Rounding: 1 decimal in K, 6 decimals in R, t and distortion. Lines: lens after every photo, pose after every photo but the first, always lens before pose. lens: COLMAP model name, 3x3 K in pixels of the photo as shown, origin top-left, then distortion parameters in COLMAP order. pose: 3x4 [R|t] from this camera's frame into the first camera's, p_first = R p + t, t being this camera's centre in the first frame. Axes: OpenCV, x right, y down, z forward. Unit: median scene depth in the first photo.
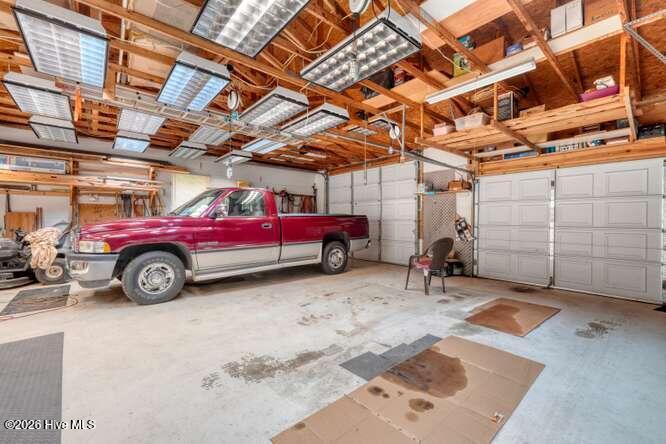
lens RADIAL K [[280.0, 0, 333.0], [0, 280.0, 222.0], [0, 0, 1]] dist [-0.019388, -0.000060]
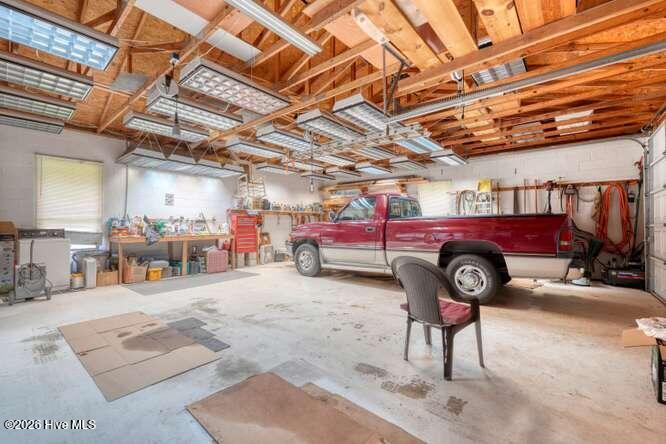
lens RADIAL K [[281.1, 0, 333.0], [0, 281.1, 222.0], [0, 0, 1]] dist [-0.000282, 0.000256]
pose [[0.166581, -0.011765, -0.985958, 1.098566], [-0.006773, 0.999892, -0.013076, -0.000174], [0.986005, 0.008856, 0.166483, 0.974348]]
